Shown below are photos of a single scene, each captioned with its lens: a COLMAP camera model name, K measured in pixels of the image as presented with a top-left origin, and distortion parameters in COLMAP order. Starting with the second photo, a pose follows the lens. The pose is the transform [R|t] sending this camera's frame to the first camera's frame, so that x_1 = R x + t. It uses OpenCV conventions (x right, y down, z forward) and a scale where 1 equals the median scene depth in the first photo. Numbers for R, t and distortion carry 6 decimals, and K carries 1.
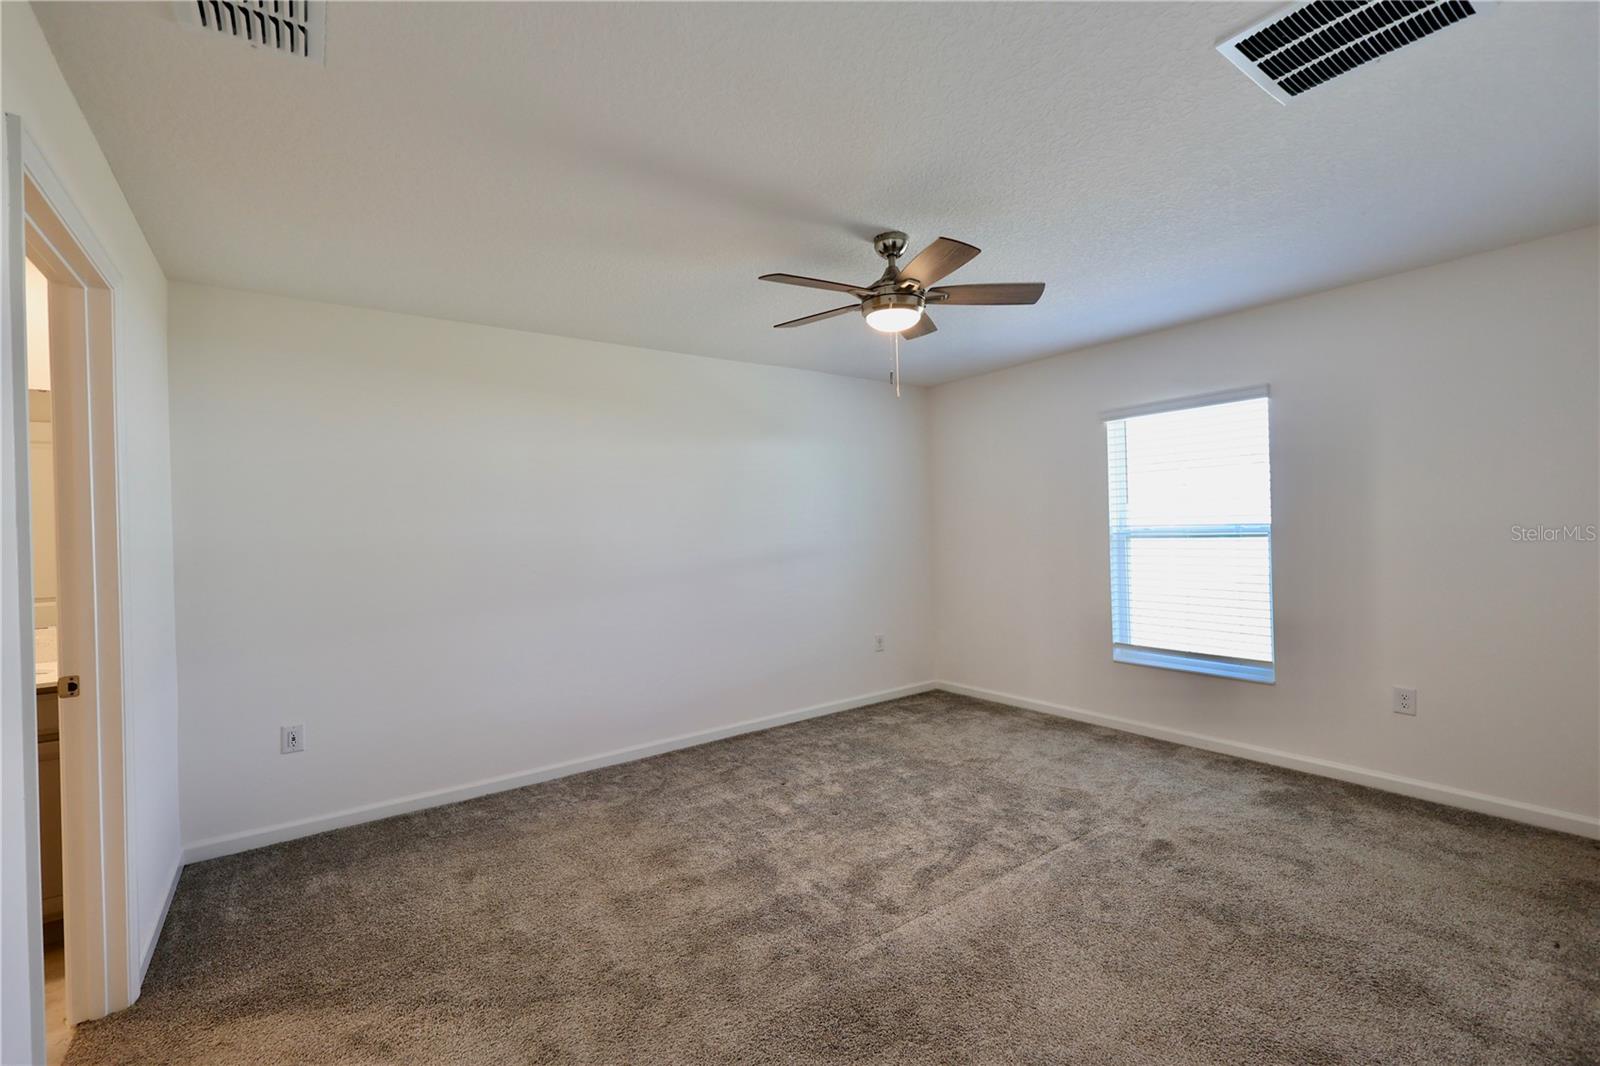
lens RADIAL K [[692.7, 0, 800.6], [0, 692.7, 529.4], [0, 0, 1]] dist [0.004838, 0.000217]
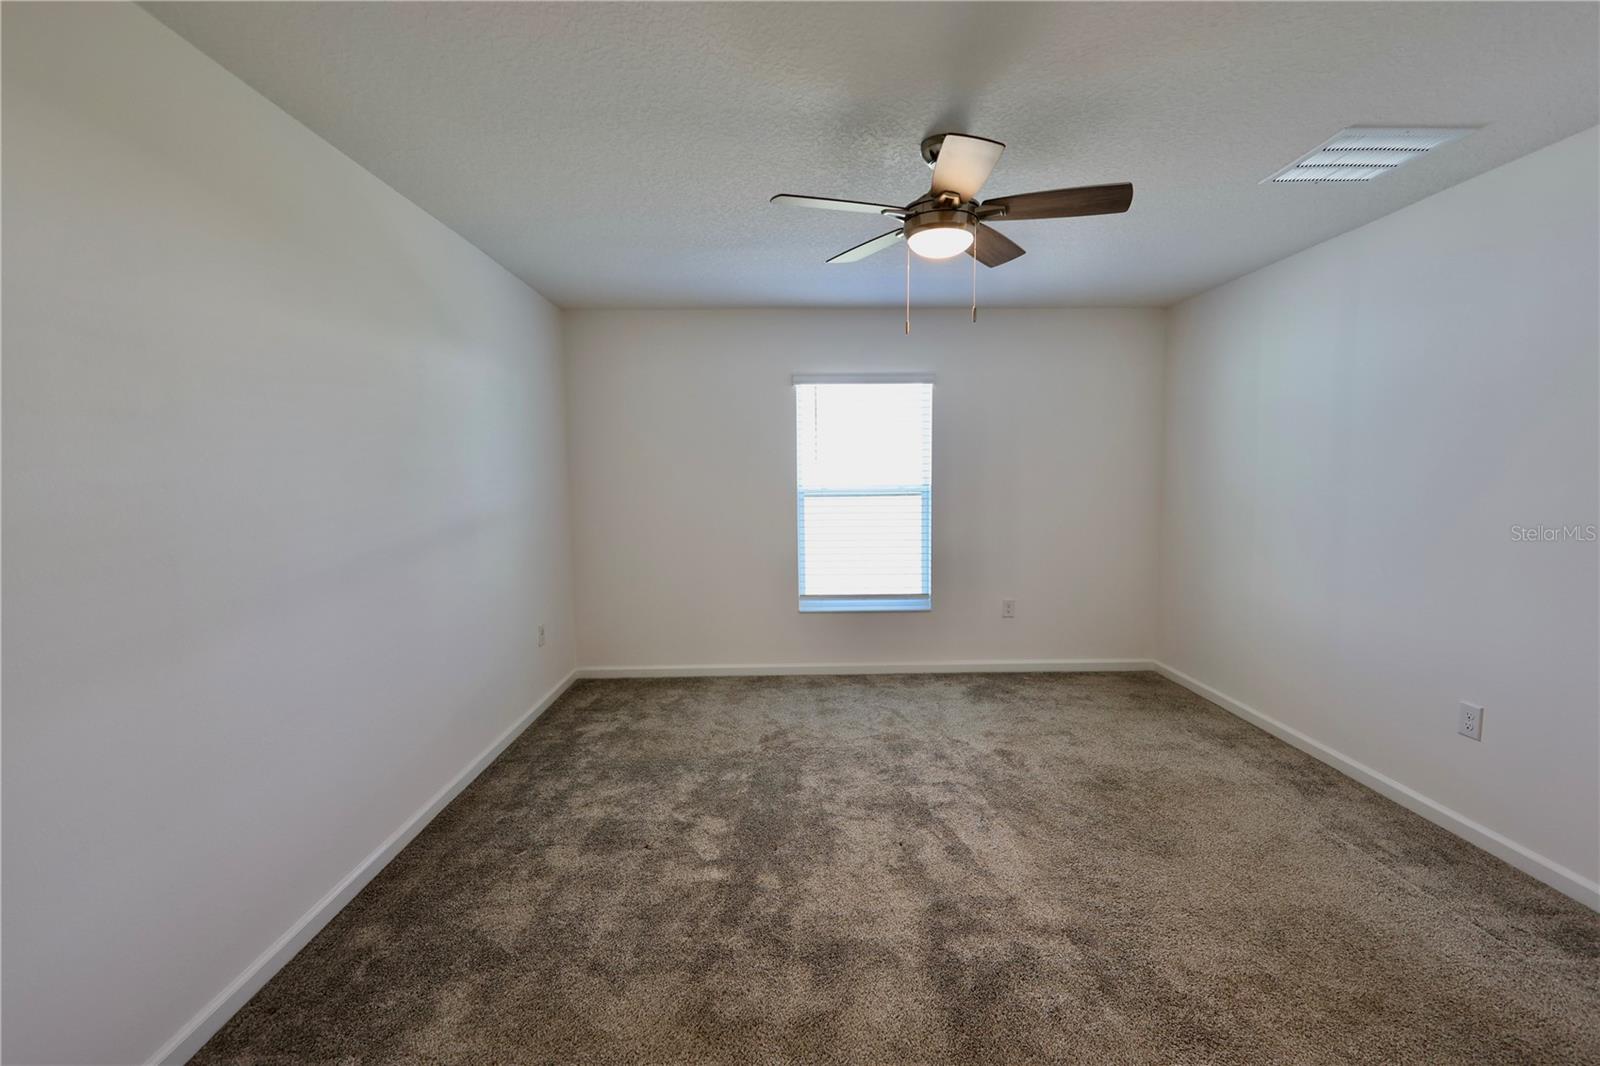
lens RADIAL K [[692.7, 0, 800.6], [0, 692.7, 529.4], [0, 0, 1]] dist [0.004838, 0.000217]
pose [[0.570755, -0.039971, 0.820147, -0.467639], [-0.007969, 0.998498, 0.054210, 0.005299], [-0.821082, -0.037477, 0.569579, 0.449951]]
